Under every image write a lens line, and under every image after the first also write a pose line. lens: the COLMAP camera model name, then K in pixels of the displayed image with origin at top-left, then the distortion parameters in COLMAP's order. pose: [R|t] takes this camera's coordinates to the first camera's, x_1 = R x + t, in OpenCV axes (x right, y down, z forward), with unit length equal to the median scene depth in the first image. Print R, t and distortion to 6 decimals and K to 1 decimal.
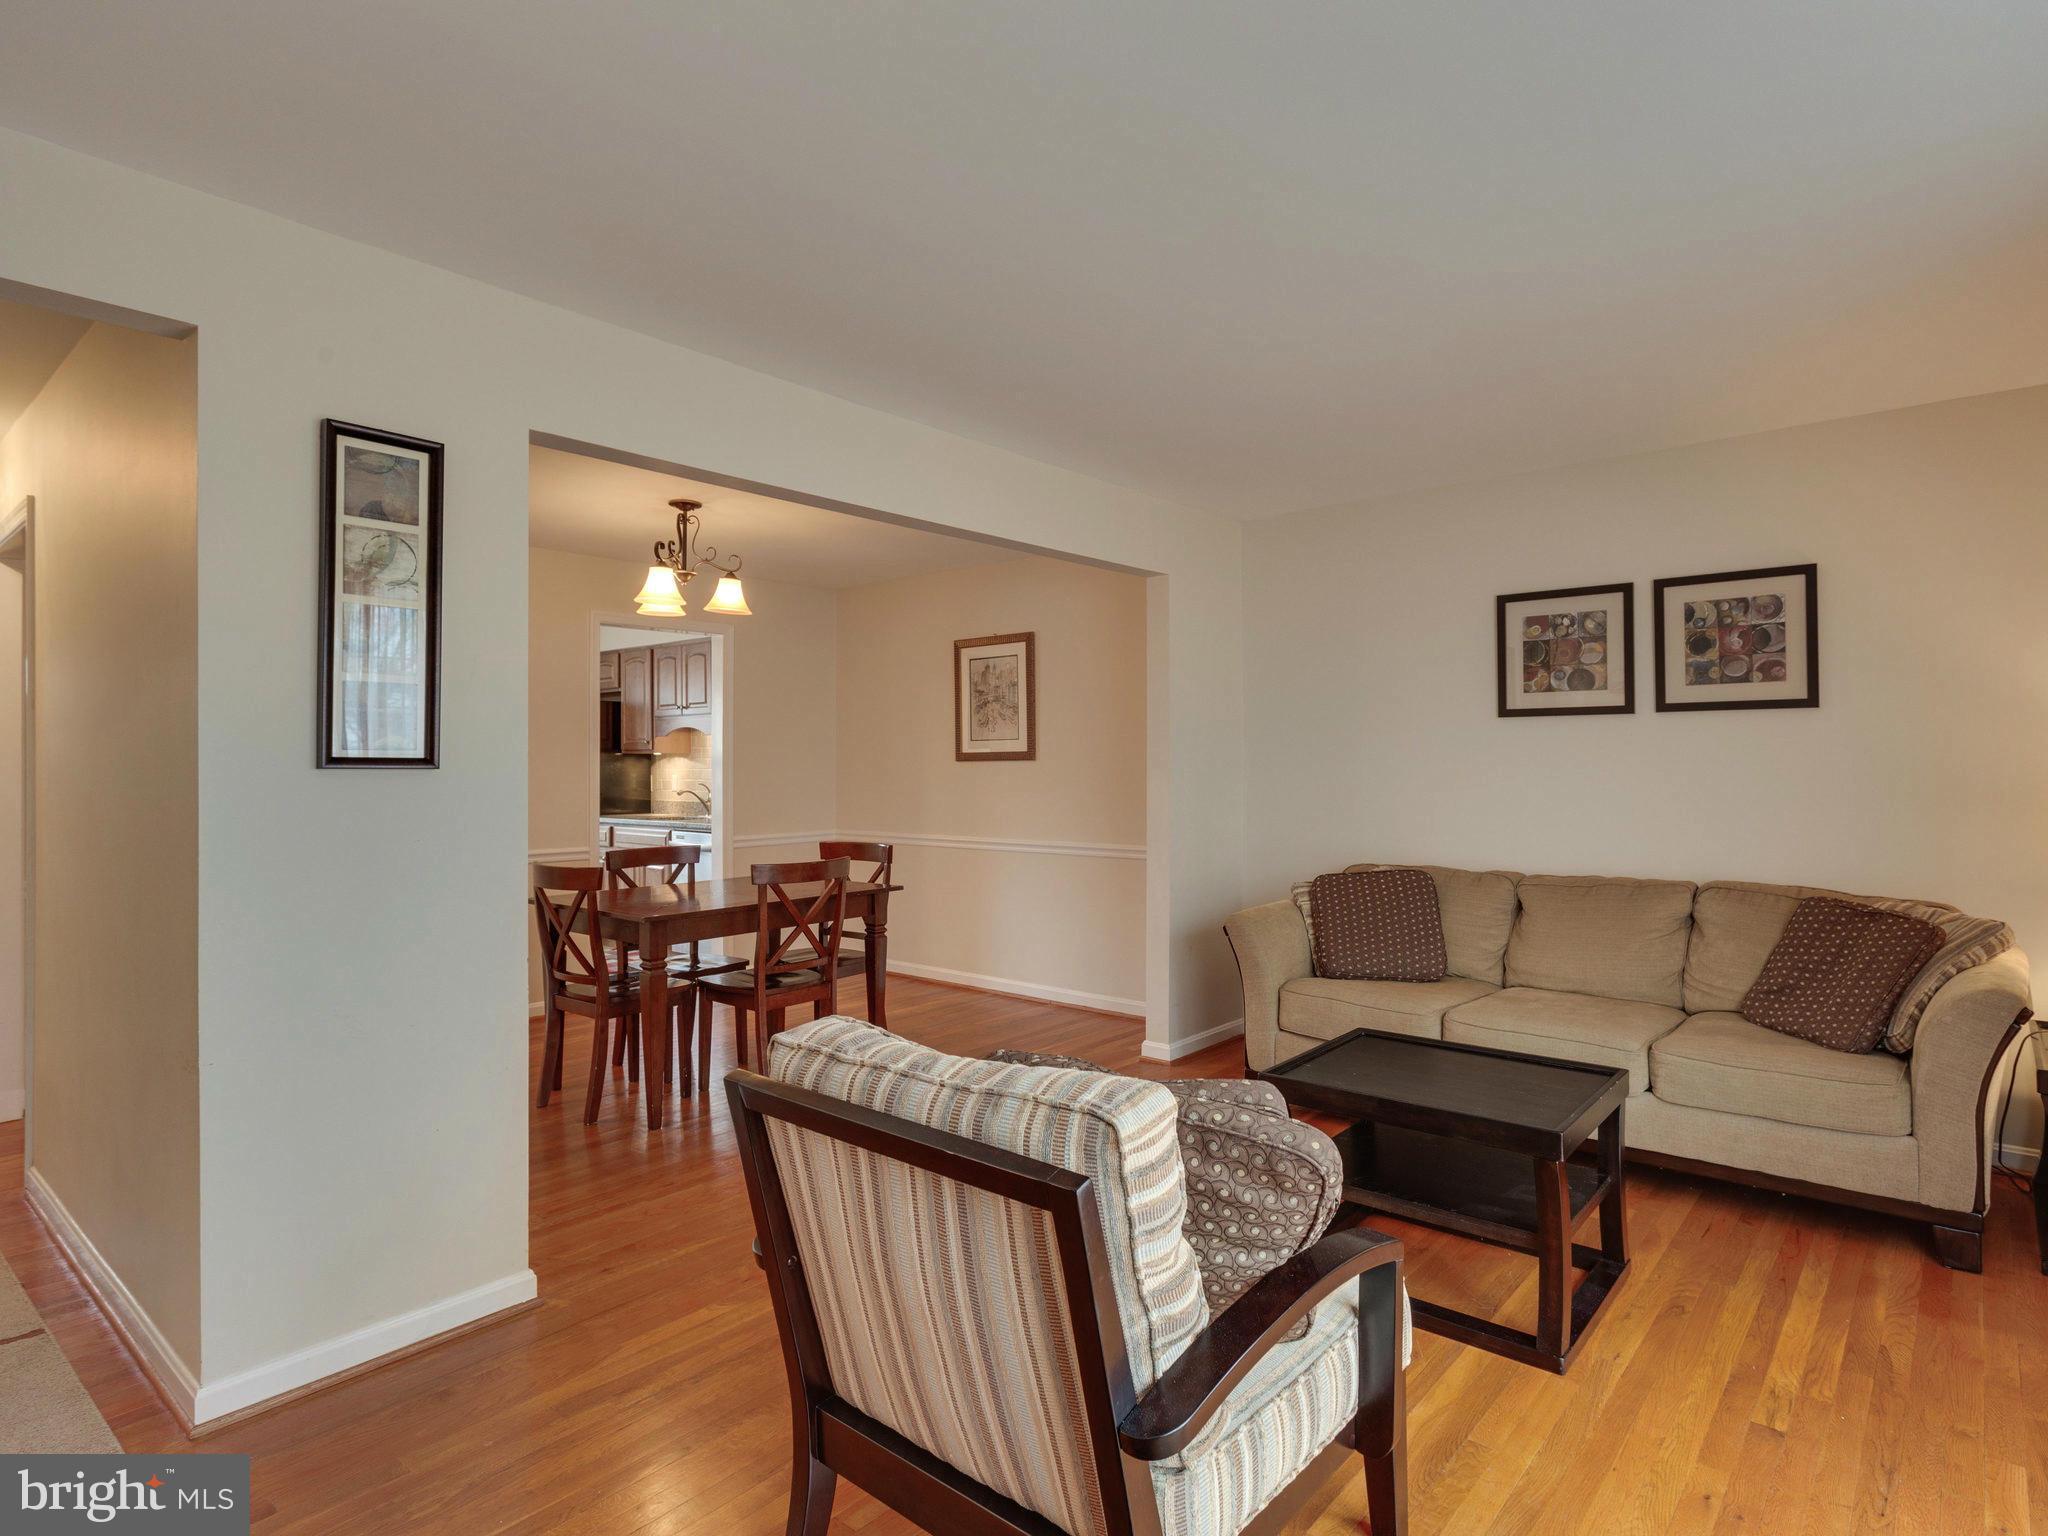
lens RADIAL K [[1120.2, 0, 1032.9], [0, 1120.2, 751.8], [0, 0, 1]] dist [0.009130, 0.000334]
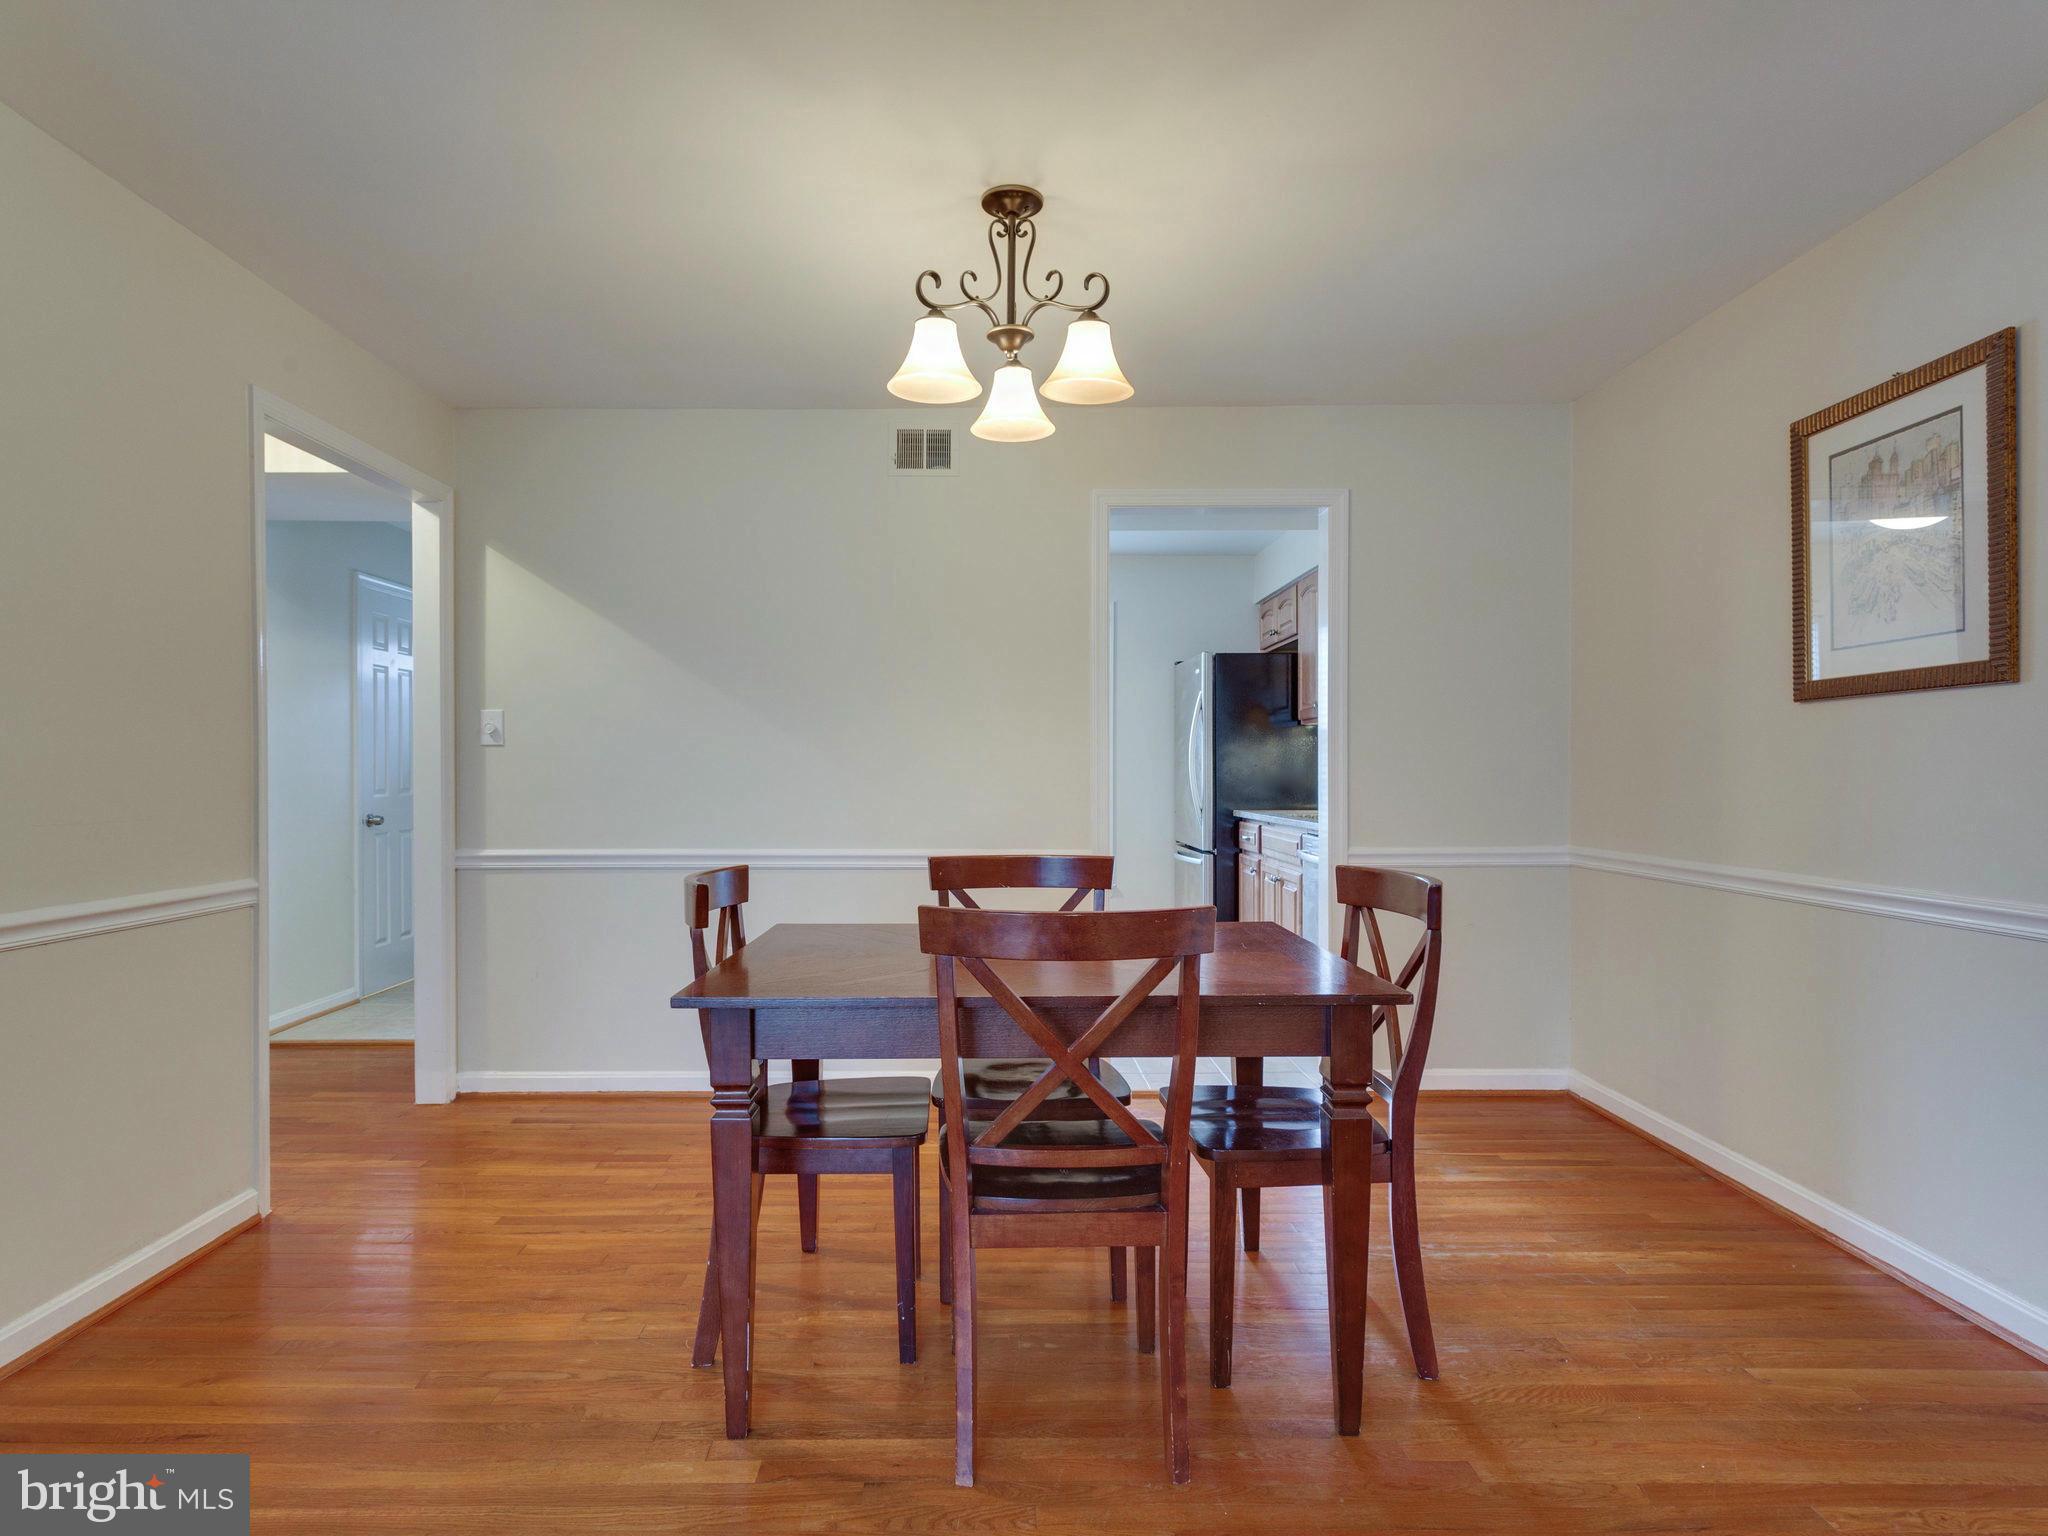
lens RADIAL K [[1120.2, 0, 967.0], [0, 1120.2, 770.9], [0, 0, 1]] dist [0.009130, 0.000334]
pose [[0.644948, 0.004233, -0.764215, 0.058928], [0.004505, 0.999946, 0.009340, 0.030015], [0.764213, -0.009467, 0.644894, 0.474743]]
